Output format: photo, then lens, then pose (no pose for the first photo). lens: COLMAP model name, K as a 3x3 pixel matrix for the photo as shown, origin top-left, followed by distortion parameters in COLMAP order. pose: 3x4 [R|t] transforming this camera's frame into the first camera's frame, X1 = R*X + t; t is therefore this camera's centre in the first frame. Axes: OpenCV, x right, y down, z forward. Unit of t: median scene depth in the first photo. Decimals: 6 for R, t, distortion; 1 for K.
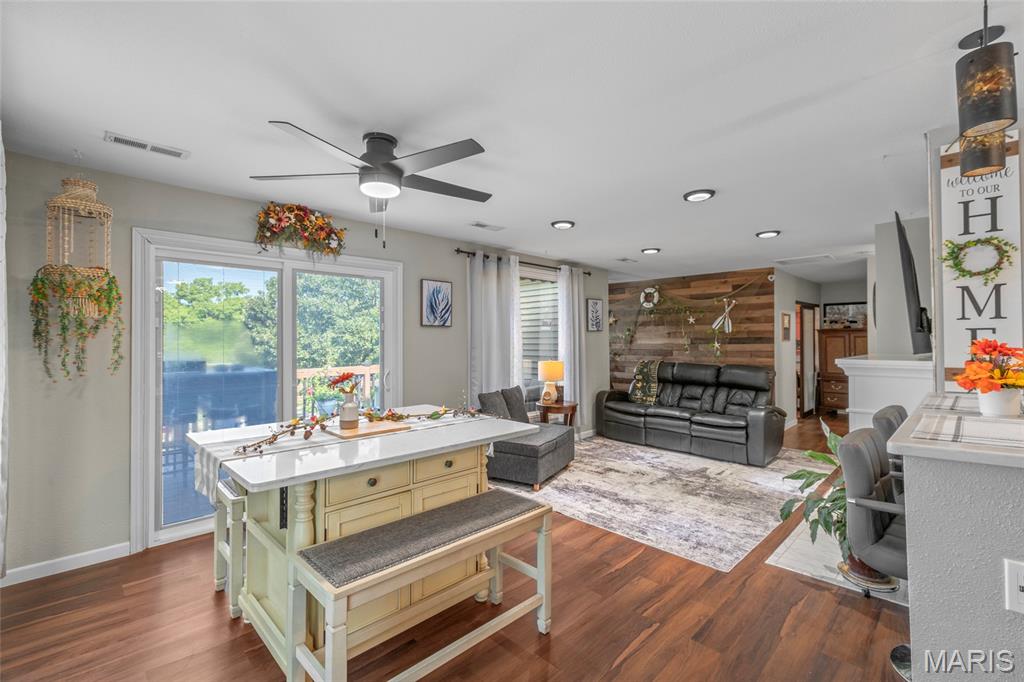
lens RADIAL K [[456.0, 0, 515.0], [0, 456.0, 332.7], [0, 0, 1]] dist [0.002092, -0.001221]
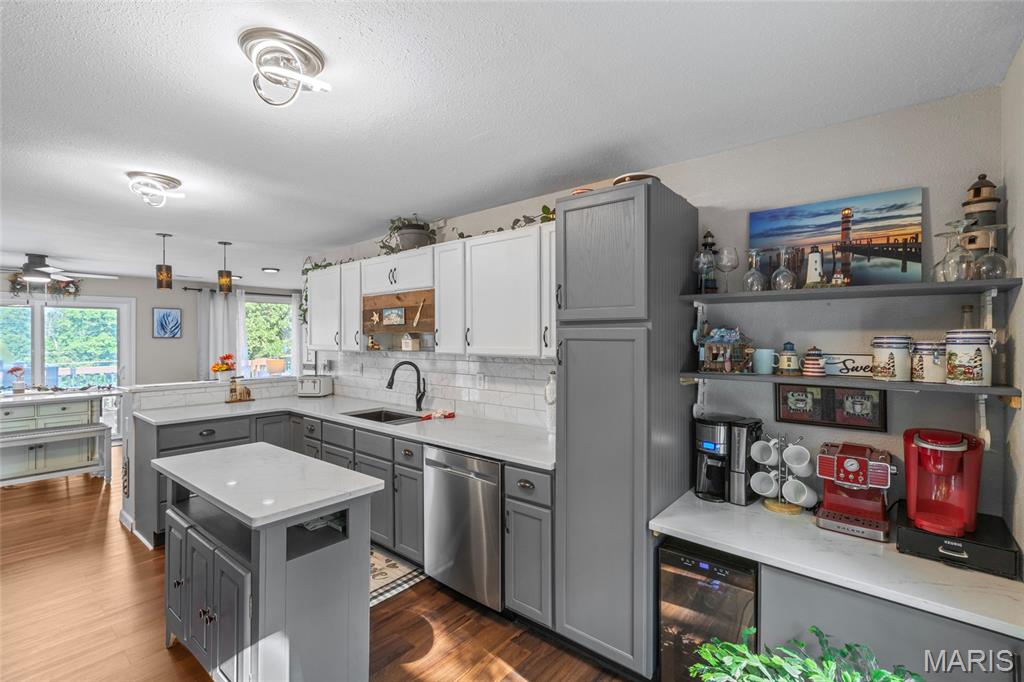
lens RADIAL K [[456.0, 0, 517.9], [0, 456.0, 338.3], [0, 0, 1]] dist [0.002092, -0.001221]
pose [[0.996382, 0.000658, 0.084990, 0.896737], [-0.002647, 0.999725, 0.023296, -0.051182], [-0.084951, -0.023436, 0.996109, -0.661800]]
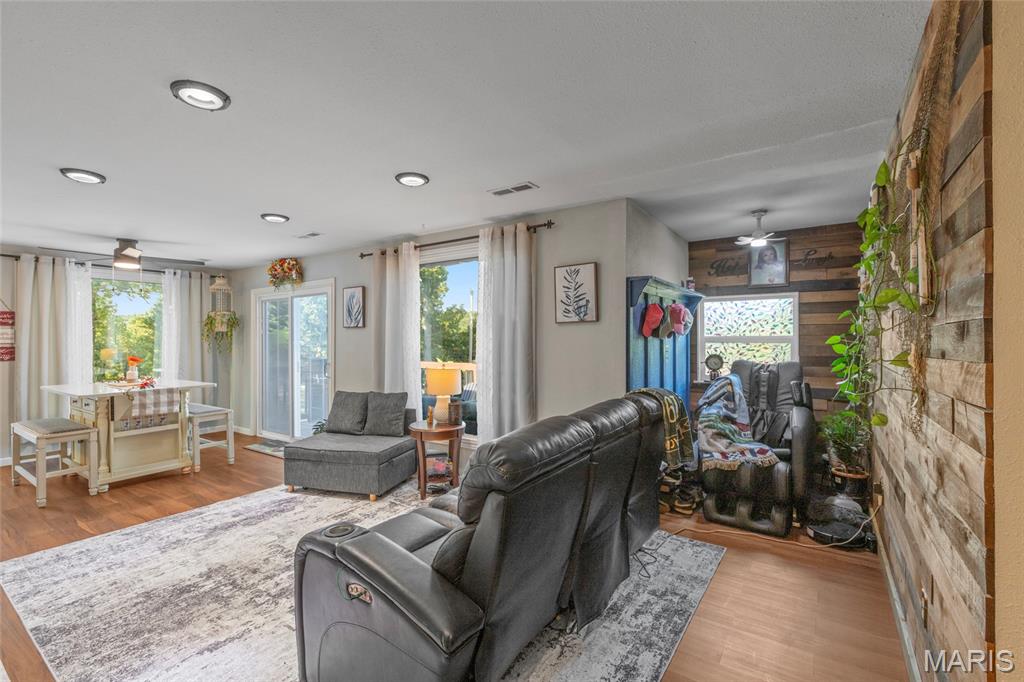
lens RADIAL K [[456.0, 0, 509.9], [0, 456.0, 338.8], [0, 0, 1]] dist [0.002092, -0.001221]
pose [[0.171891, -0.000074, -0.985116, 1.009742], [0.019174, 0.999811, 0.003271, 0.017677], [0.984929, -0.019450, 0.171860, 1.191526]]
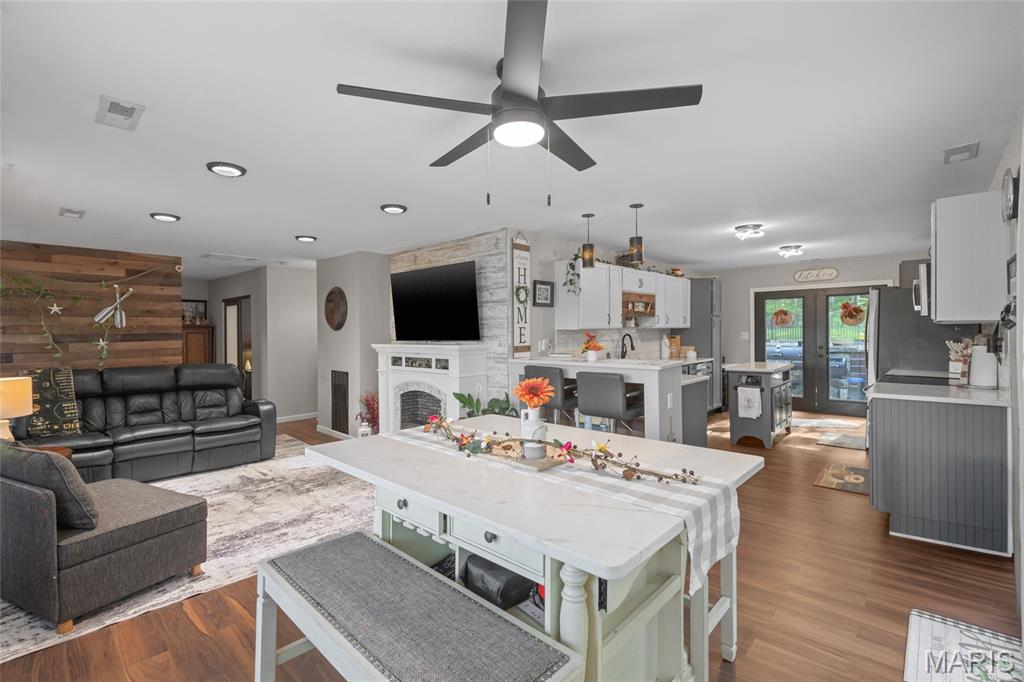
lens RADIAL K [[456.0, 0, 510.0], [0, 456.0, 333.4], [0, 0, 1]] dist [0.002092, -0.001221]
pose [[-0.032683, -0.000516, 0.999466, -0.547829], [-0.006050, 0.999982, 0.000319, 0.009009], [-0.999447, -0.006036, -0.032686, 0.537266]]
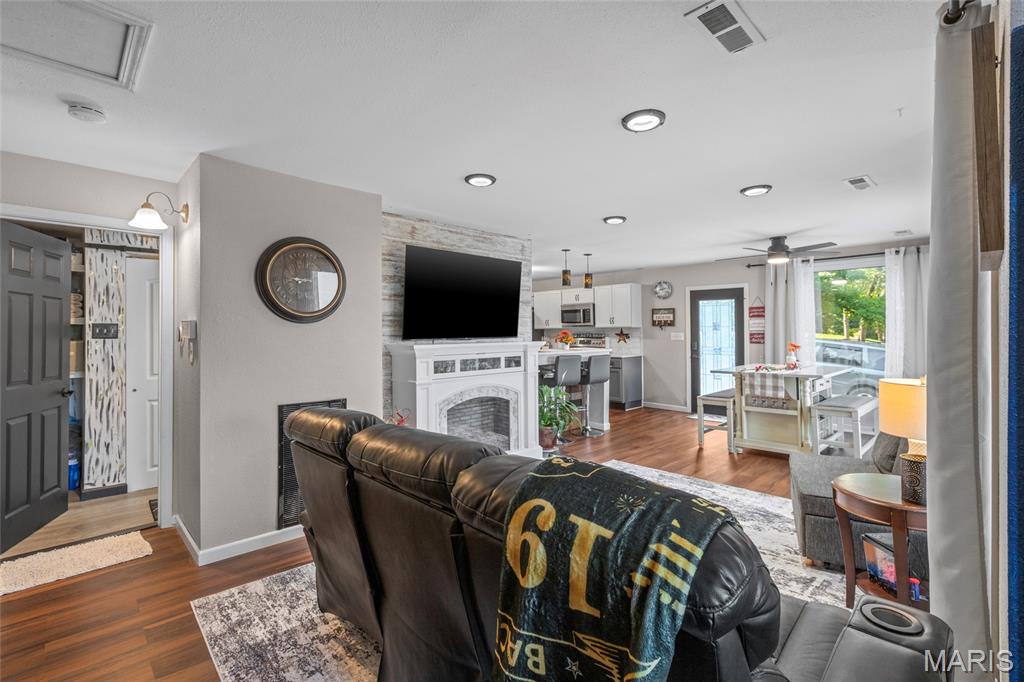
lens RADIAL K [[456.0, 0, 505.7], [0, 456.0, 327.9], [0, 0, 1]] dist [0.002092, -0.001221]
pose [[-0.999166, 0.009024, 0.039836, 0.484383], [0.008029, 0.999653, -0.025074, 0.030876], [-0.040048, -0.024733, -0.998892, 1.678928]]
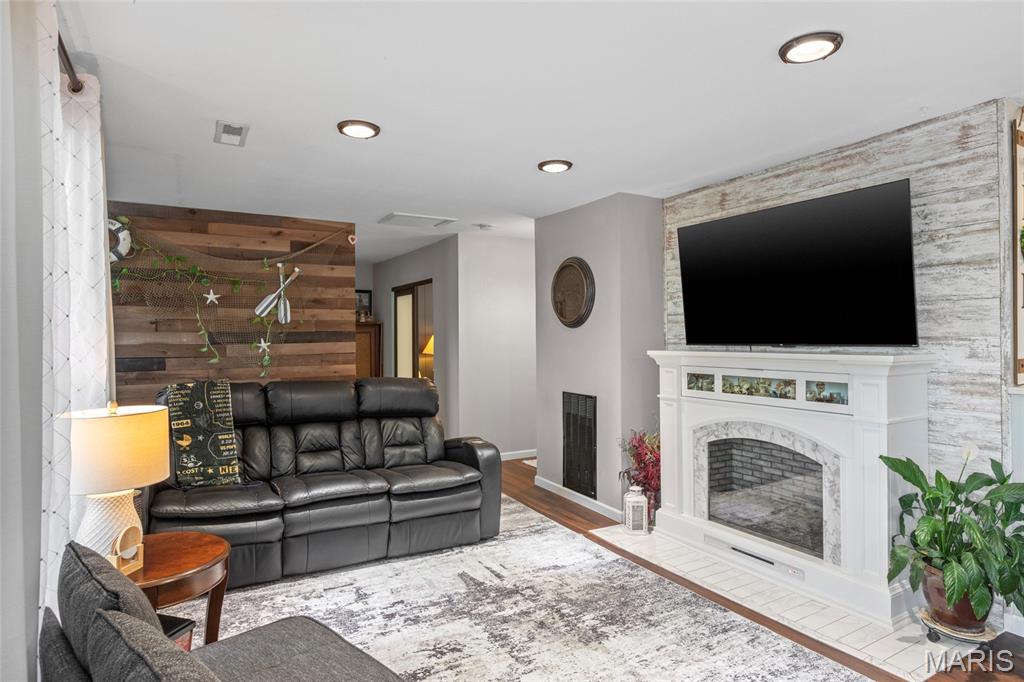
lens RADIAL K [[569.7, 0, 510.2], [0, 569.7, 335.3], [0, 0, 1]] dist [-0.006729, -0.000742]
pose [[0.270579, 0.002098, 0.962696, -0.219619], [-0.009675, 0.999953, 0.000540, 0.018621], [-0.962649, -0.009460, 0.270587, 0.832878]]
